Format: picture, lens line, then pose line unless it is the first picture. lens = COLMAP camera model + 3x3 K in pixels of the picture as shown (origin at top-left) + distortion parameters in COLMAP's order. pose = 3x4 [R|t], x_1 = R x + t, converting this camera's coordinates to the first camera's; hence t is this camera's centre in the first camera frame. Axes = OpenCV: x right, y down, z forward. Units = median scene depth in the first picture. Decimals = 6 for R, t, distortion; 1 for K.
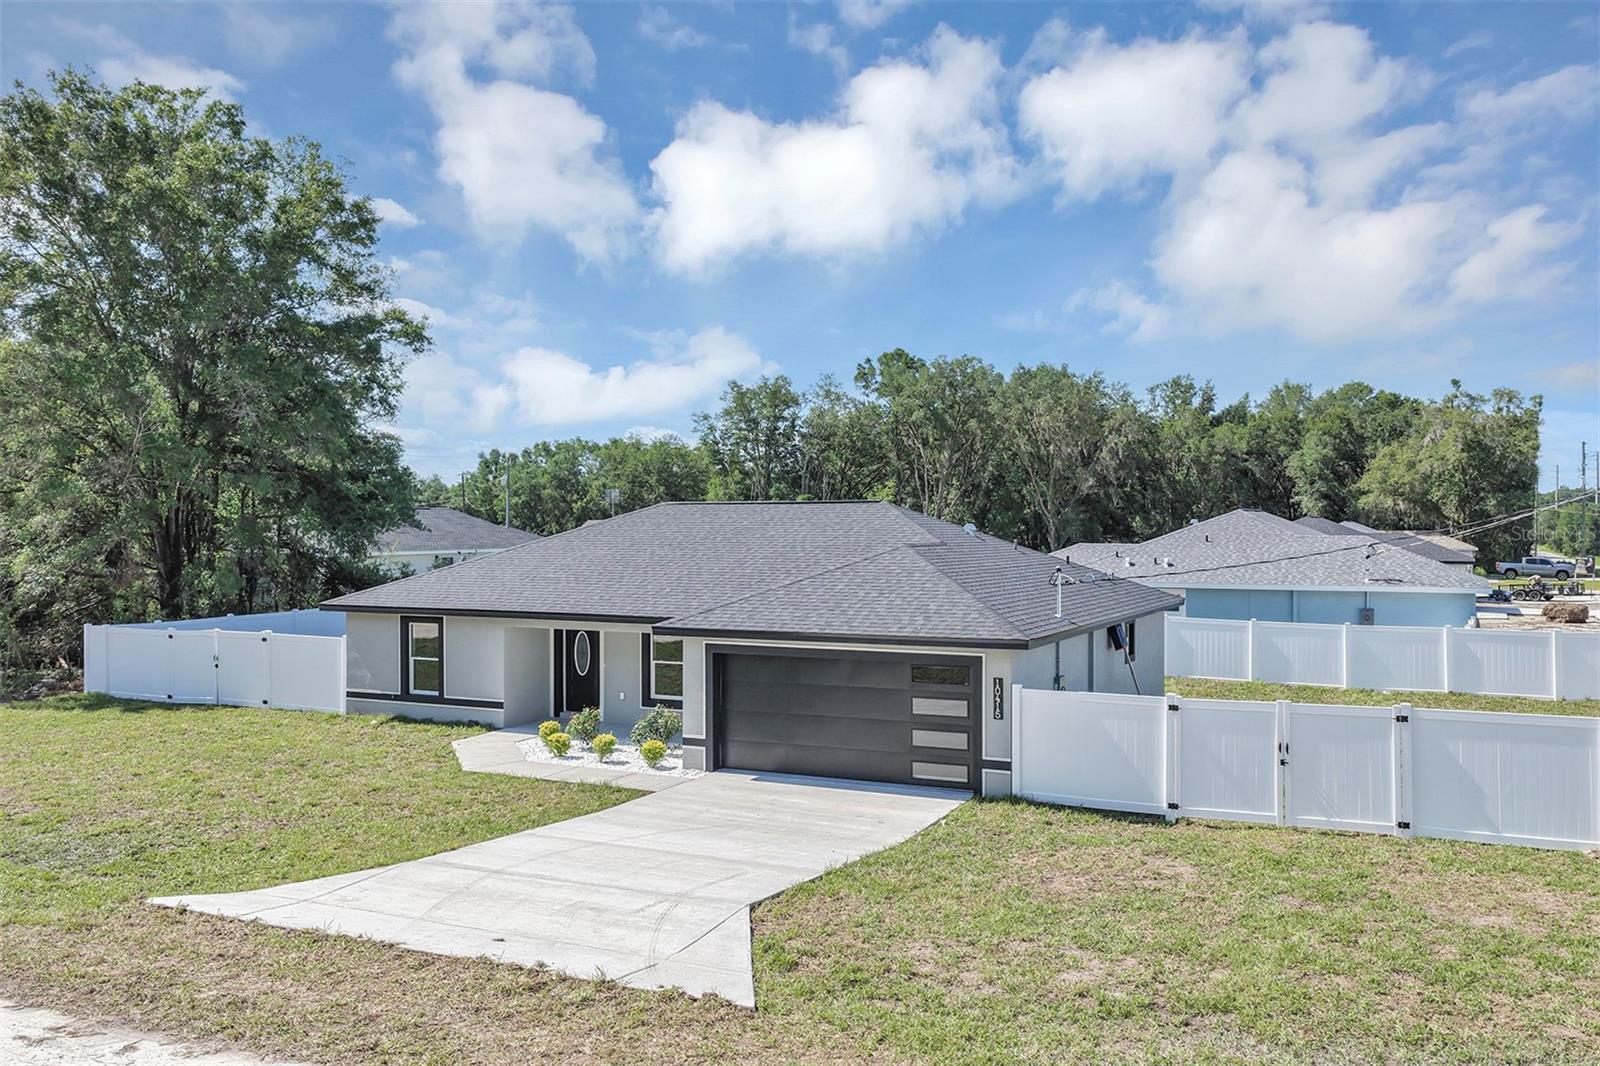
lens RADIAL K [[1326.2, 0, 801.3], [0, 1326.2, 531.6], [0, 0, 1]] dist [-0.012169, 0.031628]
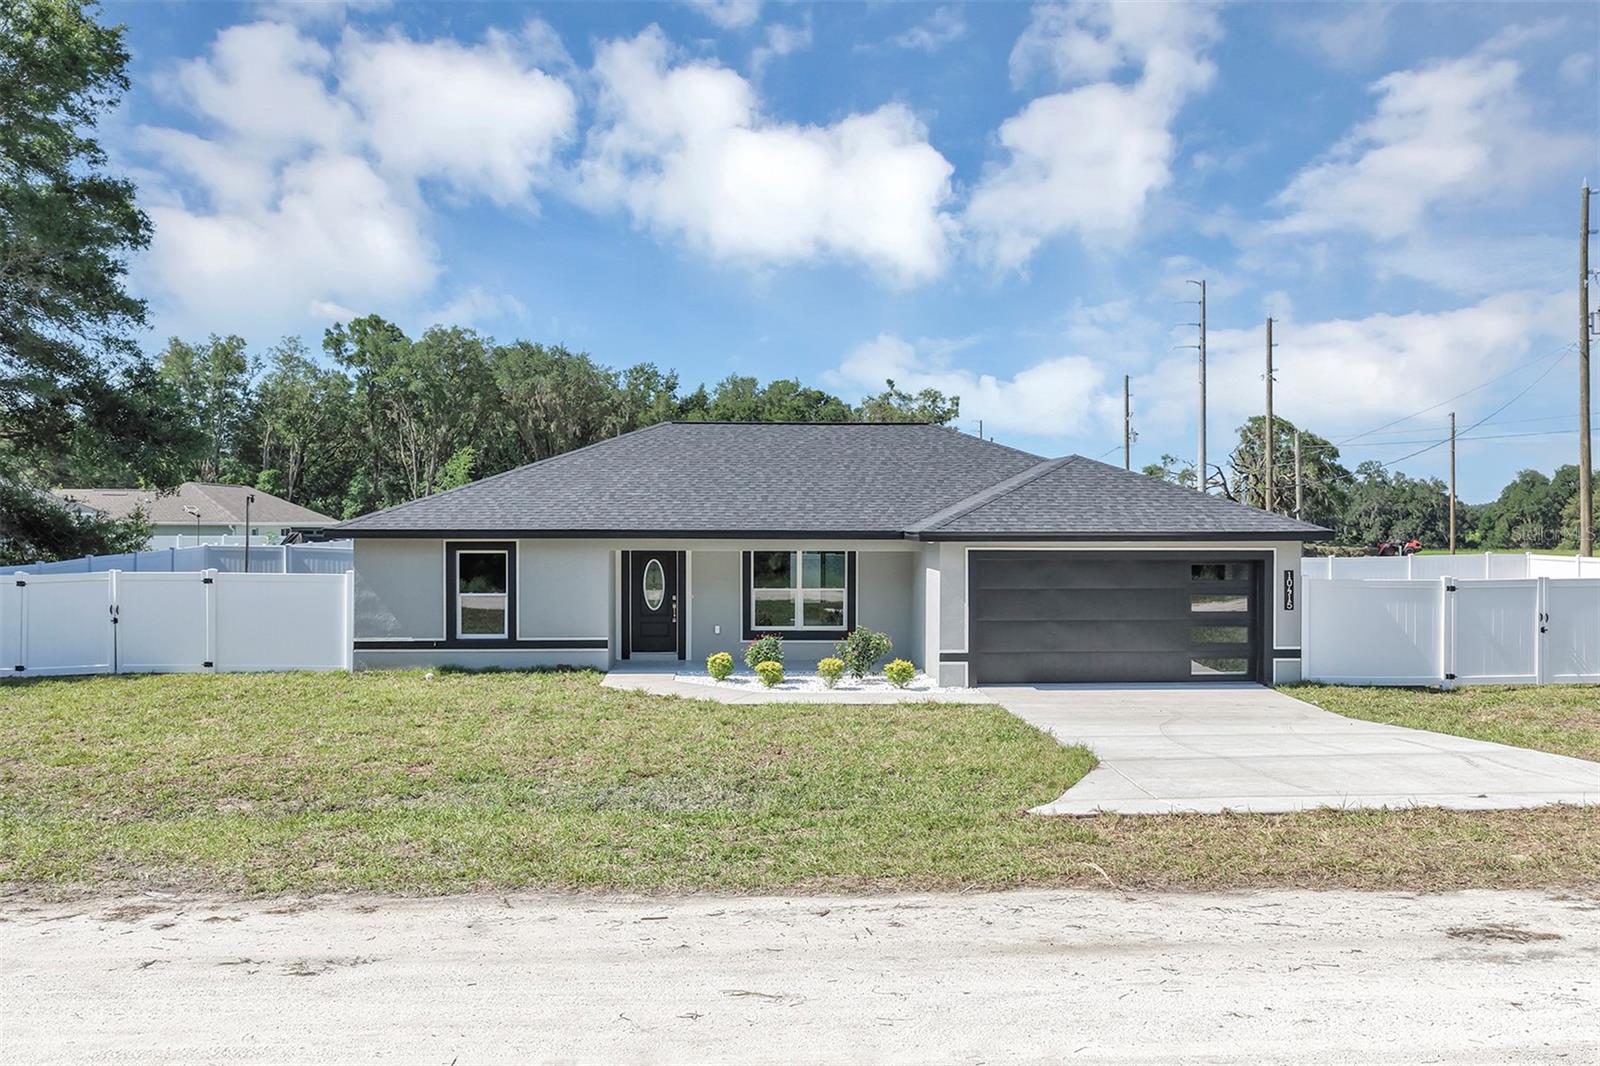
lens RADIAL K [[1326.2, 0, 801.3], [0, 1326.2, 531.6], [0, 0, 1]] dist [-0.012169, 0.031628]
pose [[0.875992, -0.001307, 0.482324, -0.500998], [0.000864, 0.999999, 0.001140, 0.056318], [-0.482325, -0.000582, 0.875992, 0.193040]]
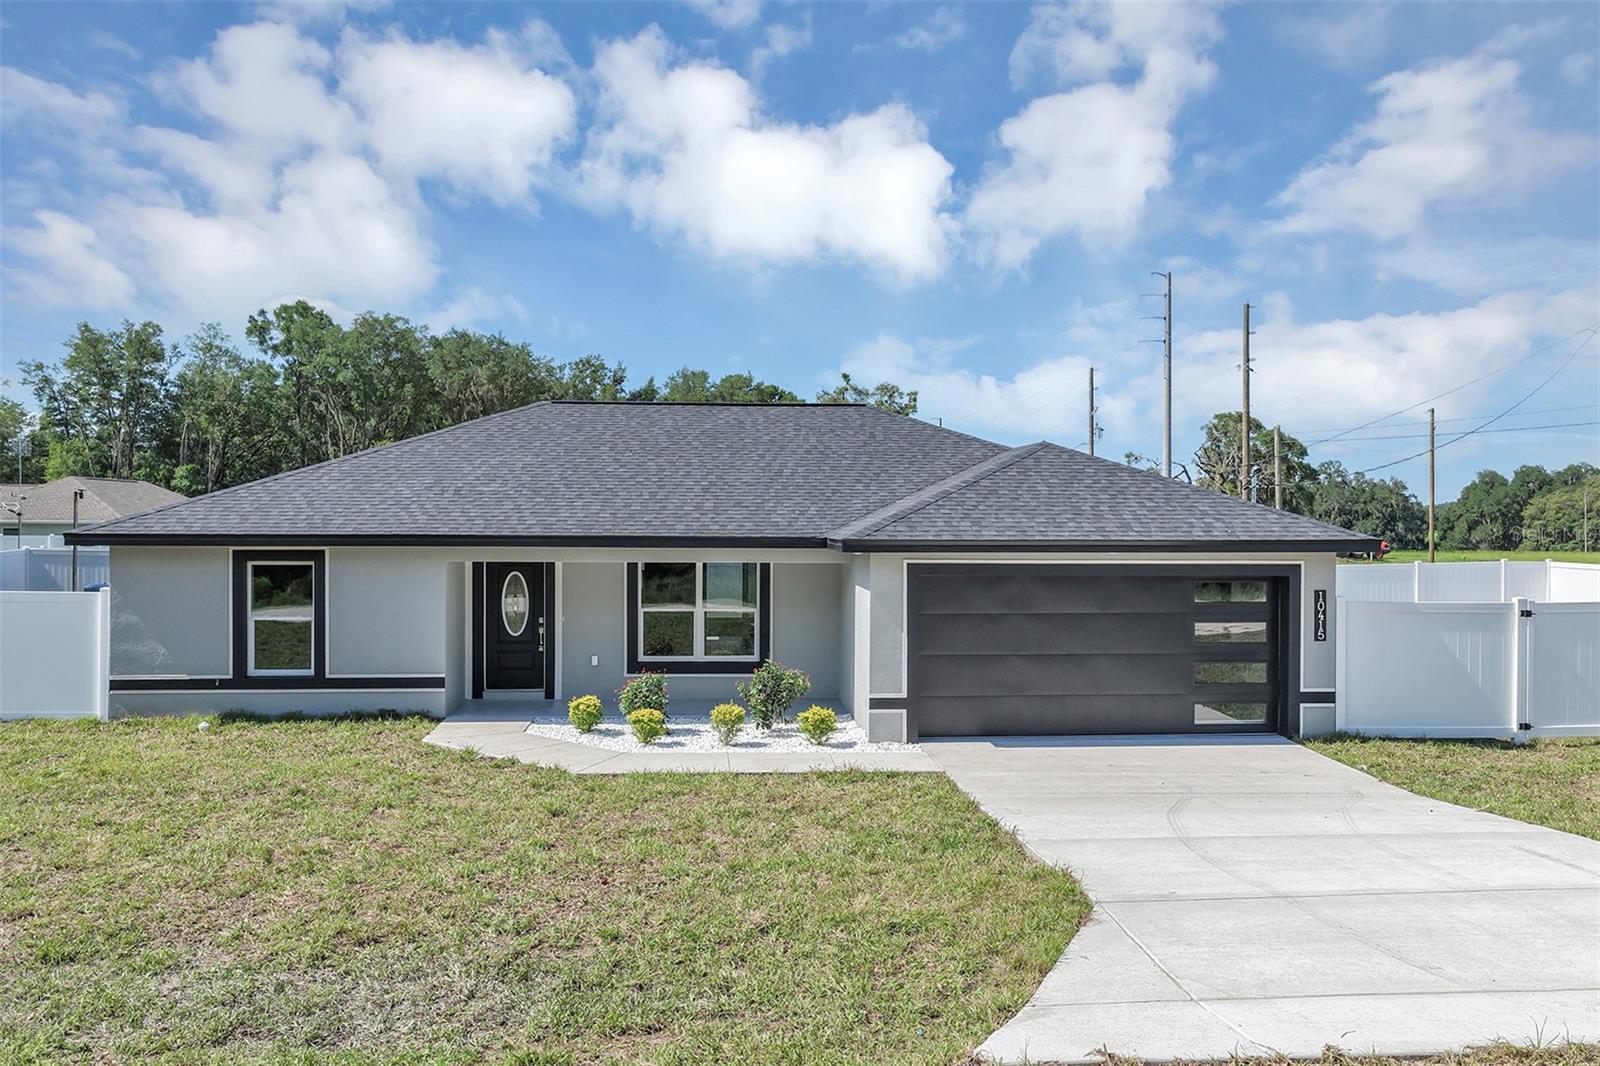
lens RADIAL K [[1326.2, 0, 801.3], [0, 1326.2, 531.6], [0, 0, 1]] dist [-0.012169, 0.031628]
pose [[0.861512, 0.000186, 0.507737, -0.387622], [-0.001559, 0.999996, 0.002279, 0.052758], [-0.507735, -0.002755, 0.861509, 0.333174]]
